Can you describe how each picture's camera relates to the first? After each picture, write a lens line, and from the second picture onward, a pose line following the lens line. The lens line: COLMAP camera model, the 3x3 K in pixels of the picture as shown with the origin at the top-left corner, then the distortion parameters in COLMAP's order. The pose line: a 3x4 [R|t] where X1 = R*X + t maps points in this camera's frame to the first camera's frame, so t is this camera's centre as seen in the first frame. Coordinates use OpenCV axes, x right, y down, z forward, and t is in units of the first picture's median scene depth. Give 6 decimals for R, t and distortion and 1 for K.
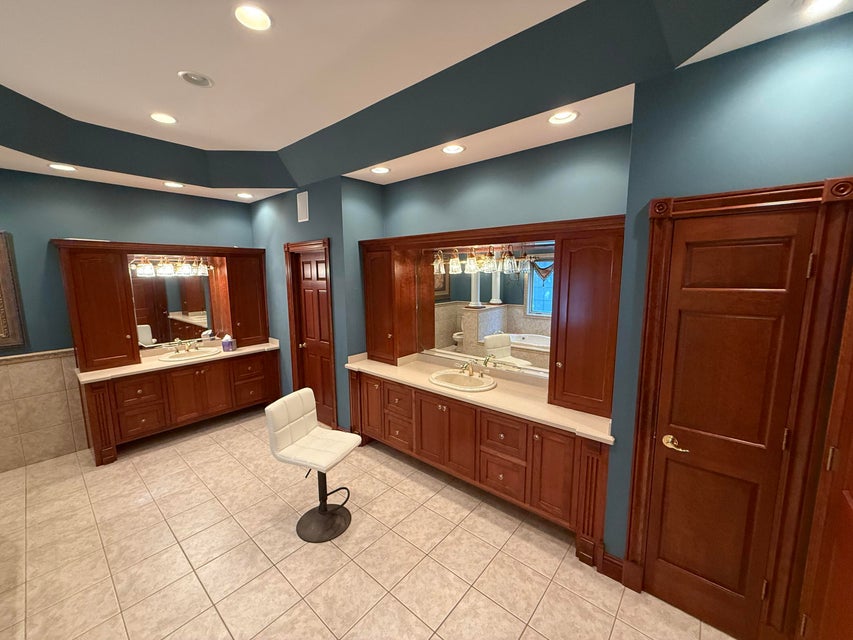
lens RADIAL K [[339.4, 0, 426.7], [0, 339.4, 318.8], [0, 0, 1]] dist [-0.000769, 0.000296]
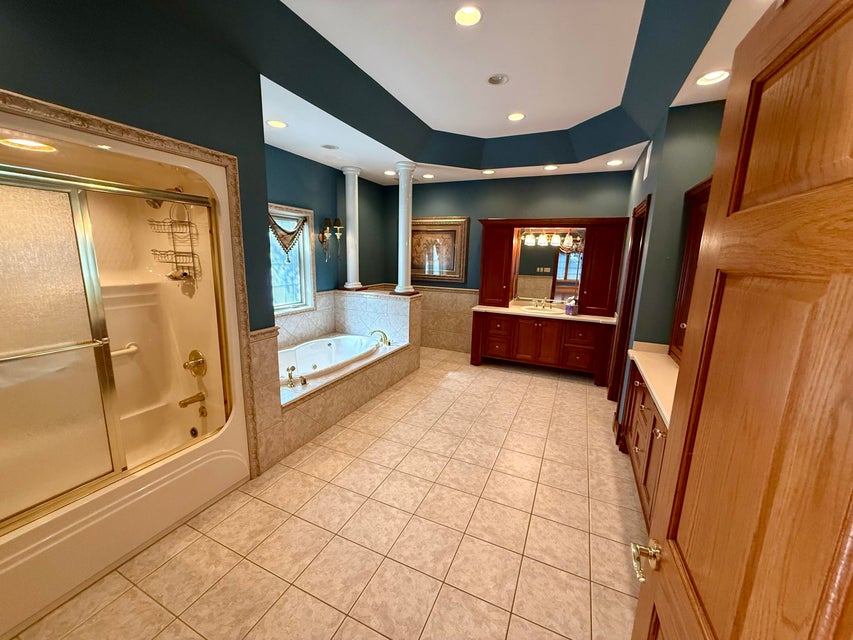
lens RADIAL K [[339.4, 0, 425.4], [0, 339.4, 319.4], [0, 0, 1]] dist [-0.000769, 0.000296]
pose [[0.274143, 0.197652, -0.941158, 0.403506], [-0.157317, 0.974686, 0.158869, 0.010922], [0.948734, 0.104507, 0.298298, 0.289730]]
